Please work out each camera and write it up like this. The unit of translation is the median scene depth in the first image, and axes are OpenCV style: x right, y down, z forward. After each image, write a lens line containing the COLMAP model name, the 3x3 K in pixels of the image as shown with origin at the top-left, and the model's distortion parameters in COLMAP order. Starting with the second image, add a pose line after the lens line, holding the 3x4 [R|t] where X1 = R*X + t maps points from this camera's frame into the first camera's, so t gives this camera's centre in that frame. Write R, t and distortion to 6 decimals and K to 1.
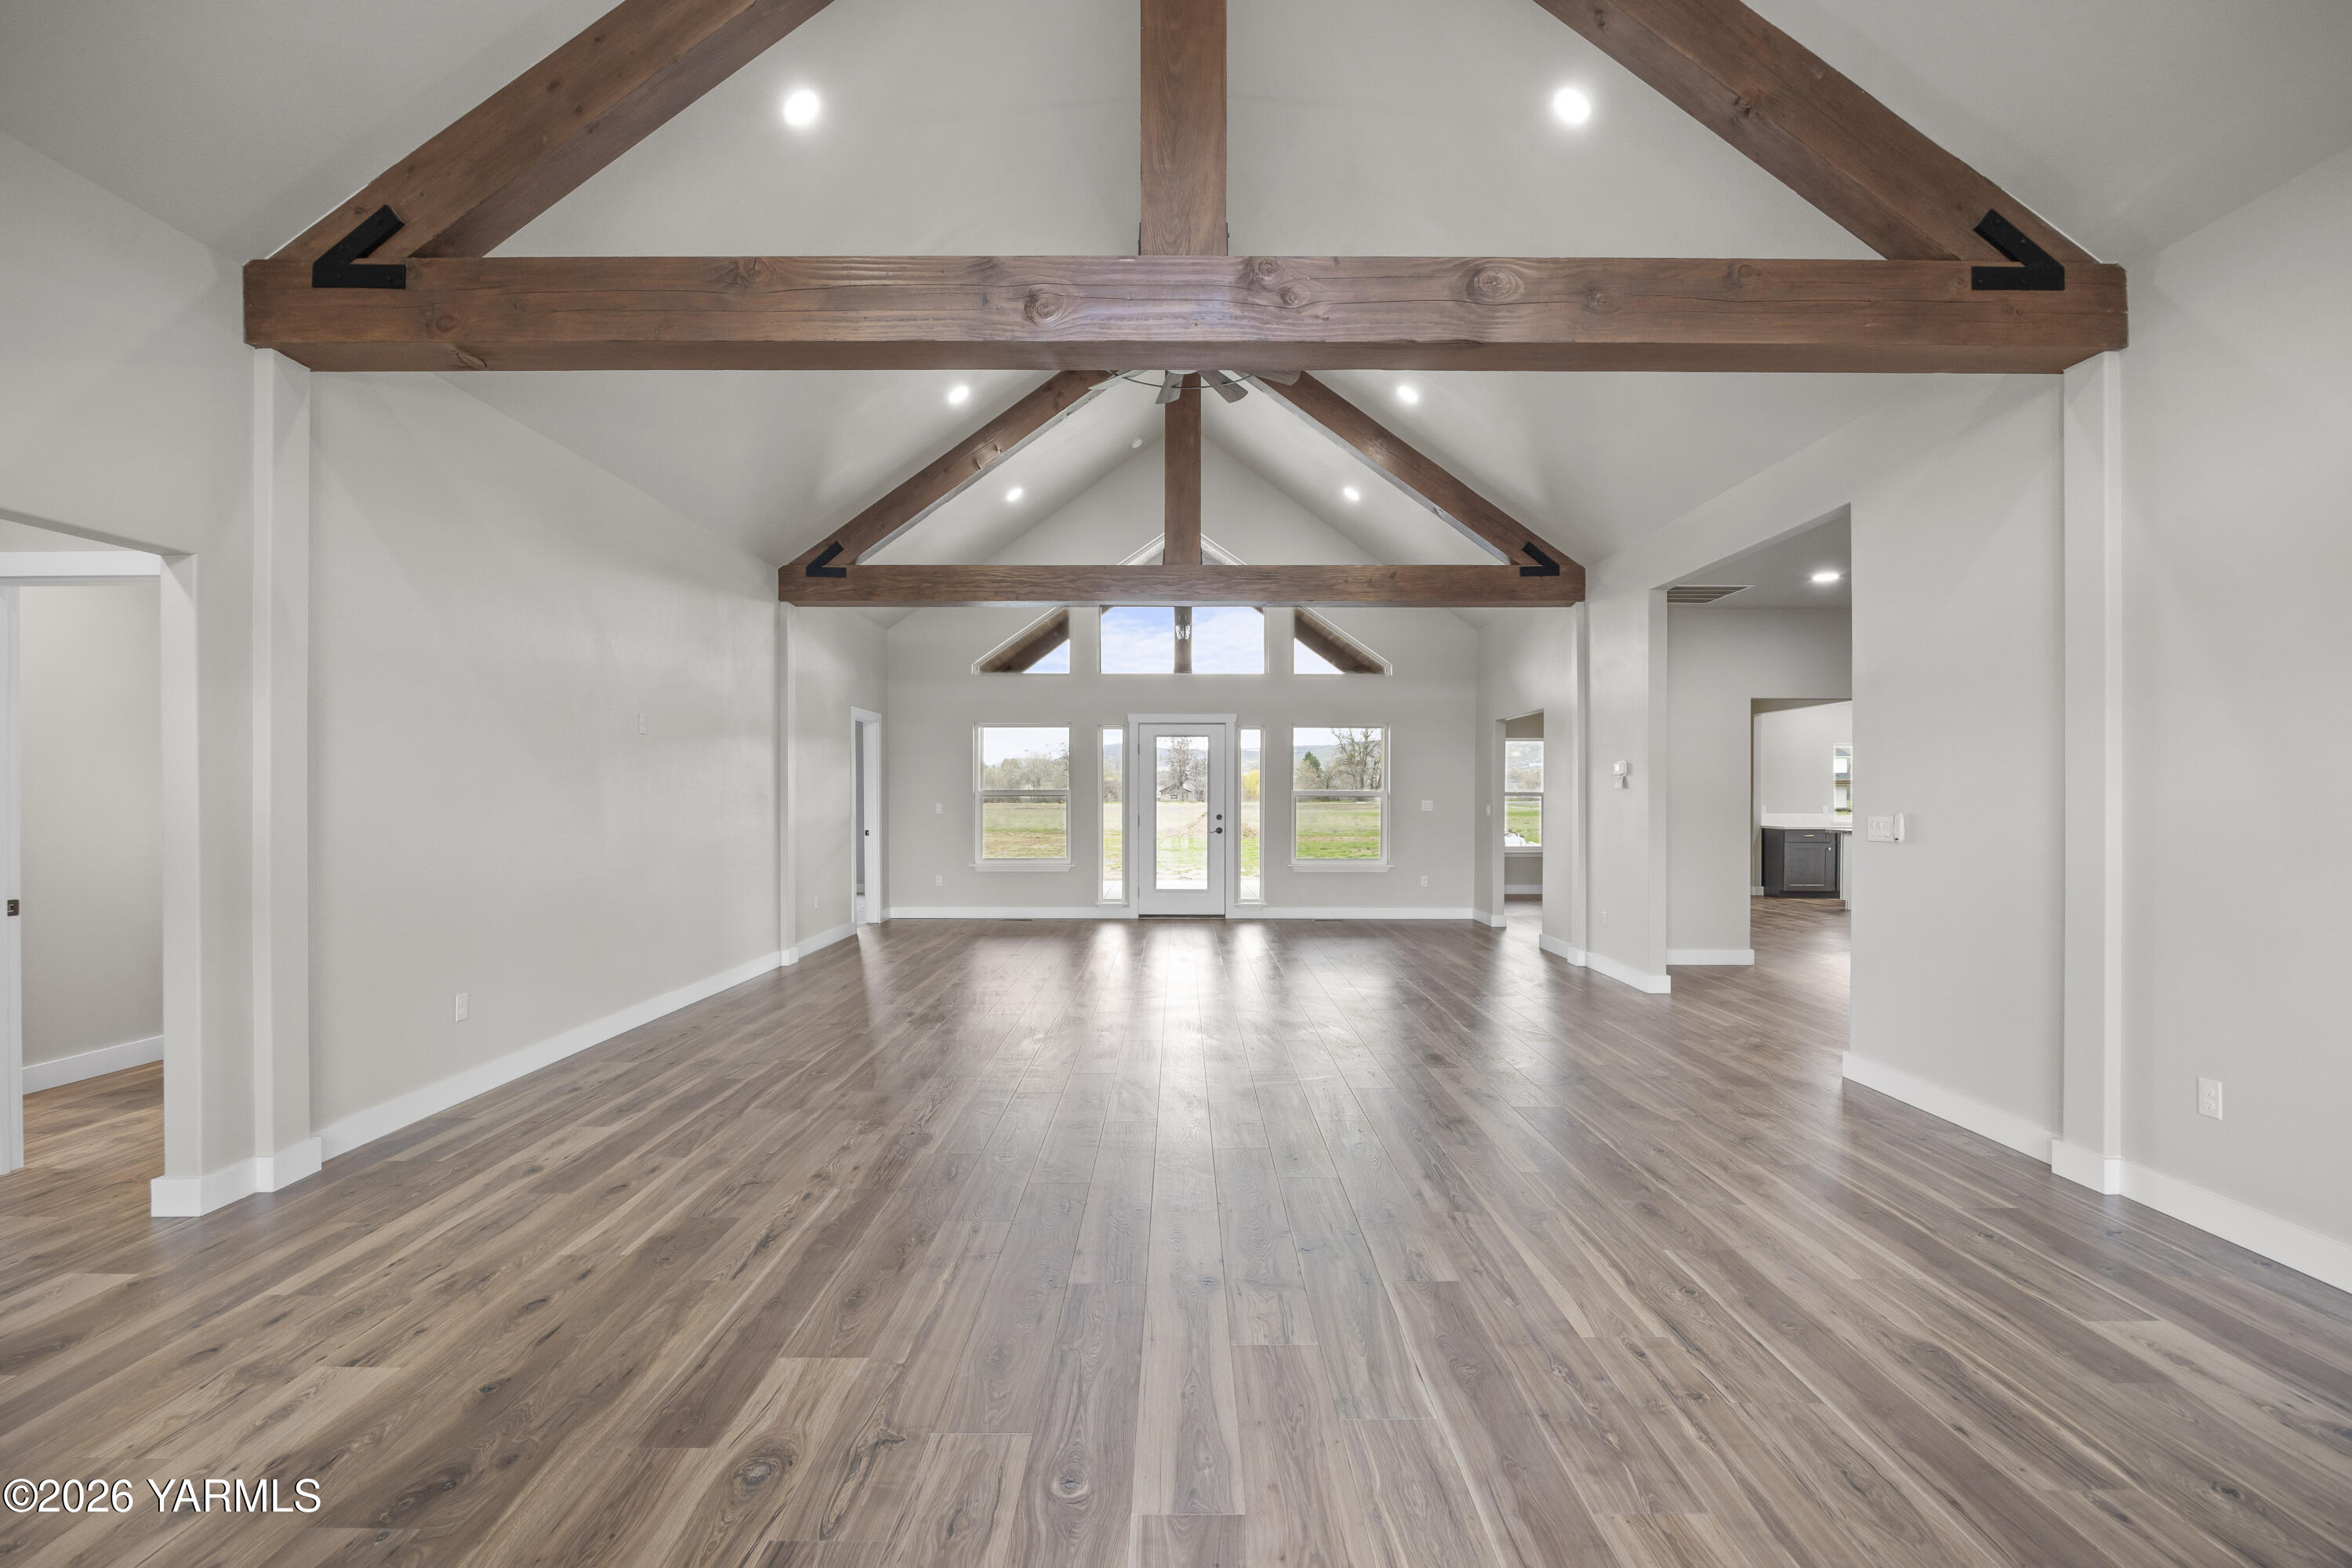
lens RADIAL K [[1046.1, 0, 1182.0], [0, 1046.1, 790.5], [0, 0, 1]] dist [-0.013575, 0.000438]
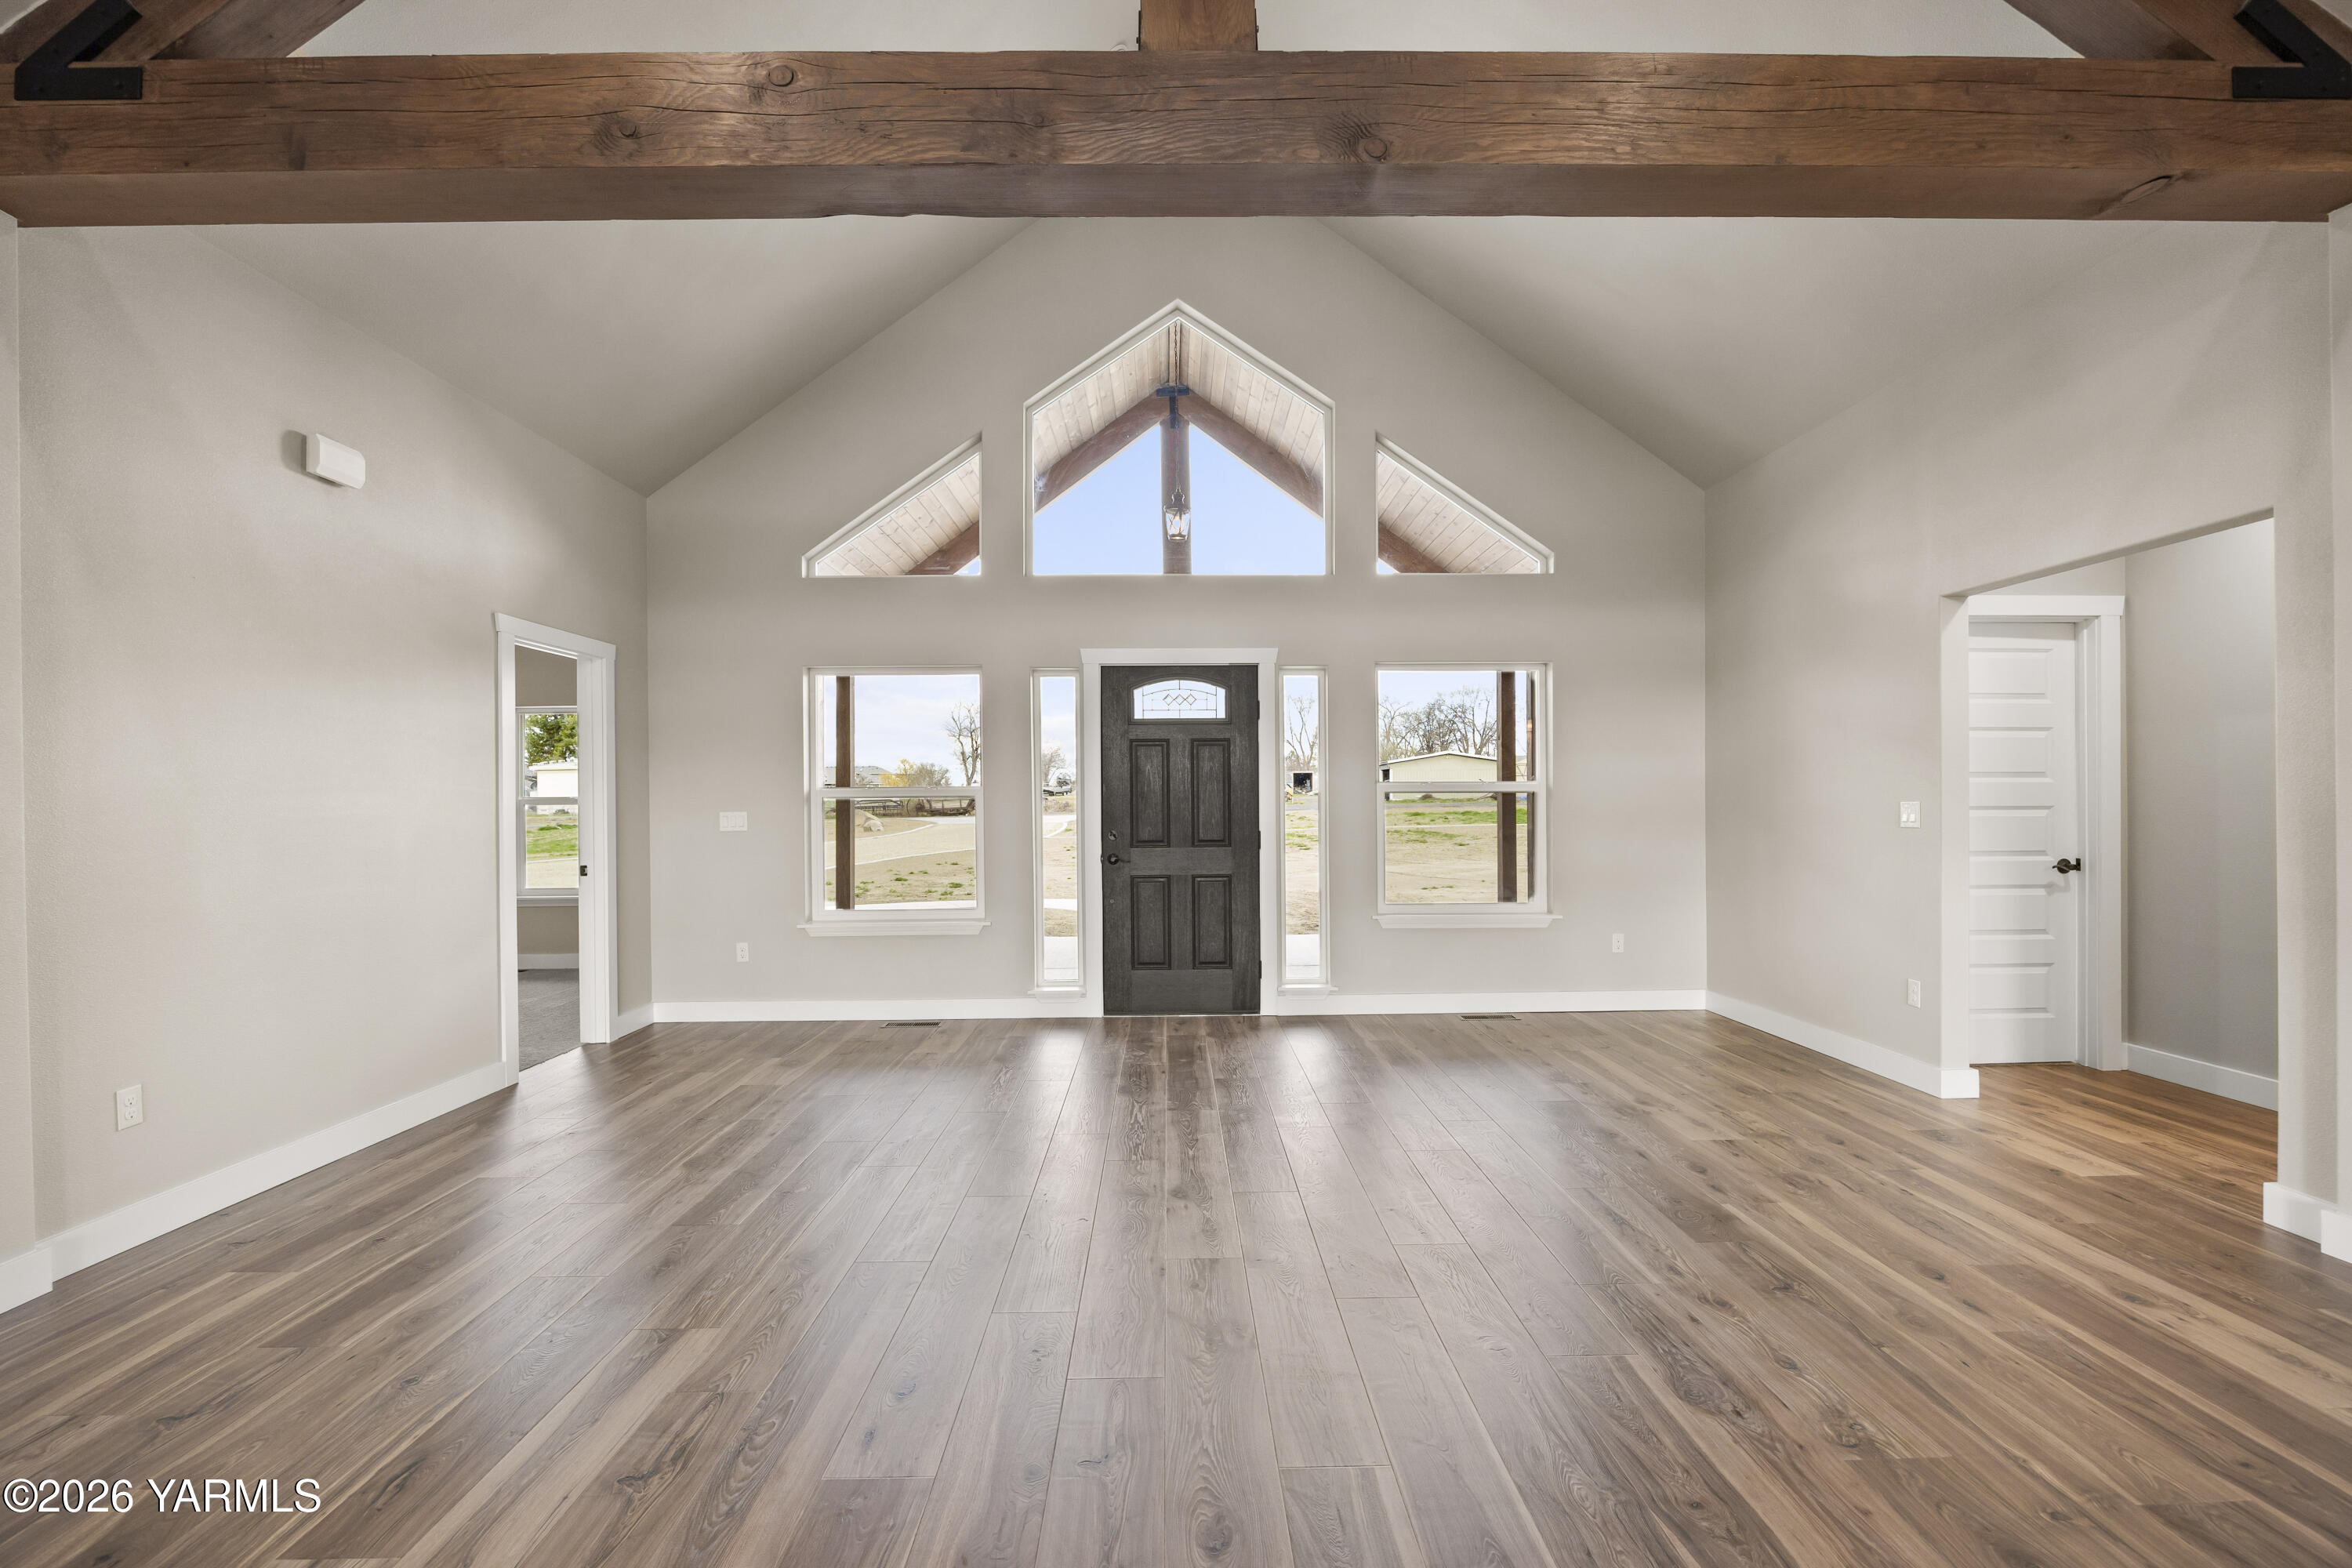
lens RADIAL K [[1046.1, 0, 1182.0], [0, 1046.1, 790.5], [0, 0, 1]] dist [-0.013575, 0.000438]
pose [[-0.999880, 0.010522, -0.011363, 0.025534], [0.010671, 0.999857, -0.013146, 0.024924], [0.011223, -0.013266, -0.999849, 1.780702]]
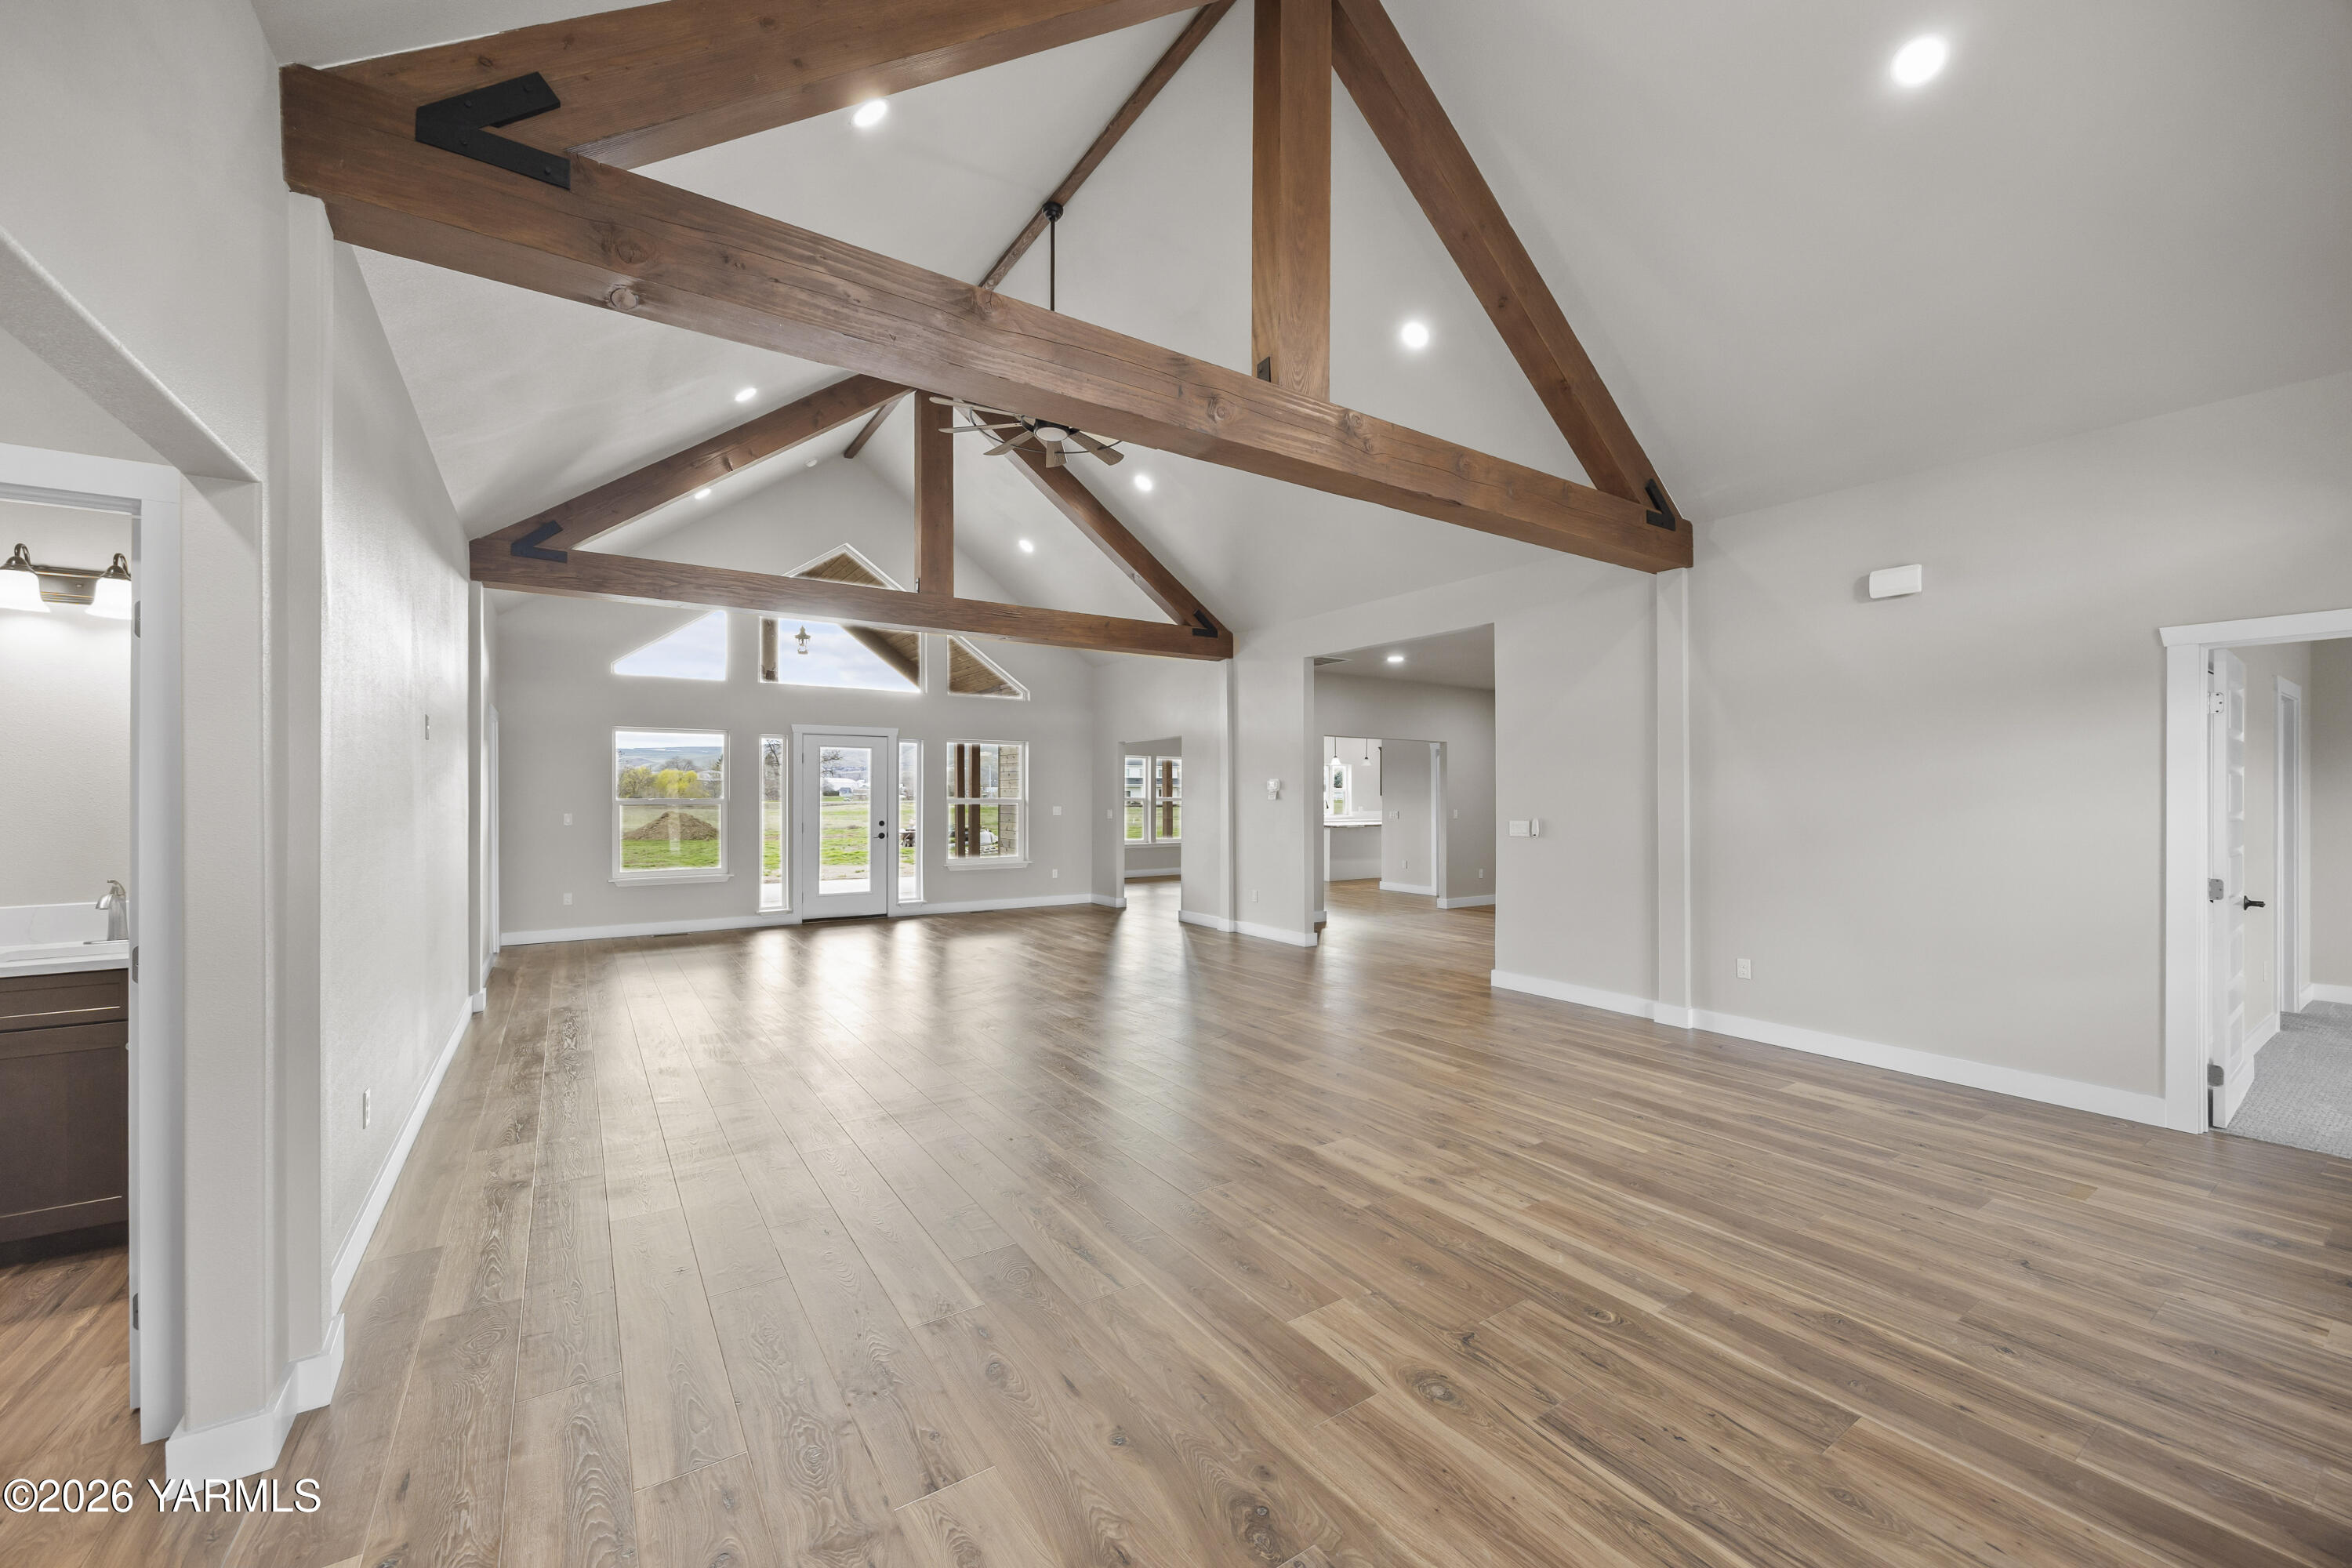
lens RADIAL K [[905.7, 0, 1186.3], [0, 905.7, 785.9], [0, 0, 1]] dist [-0.002005, -0.000053]
pose [[0.830049, 0.005217, 0.557665, -0.732327], [-0.002627, 0.999982, -0.005445, -0.028107], [-0.557684, 0.003055, 0.830048, 0.163949]]
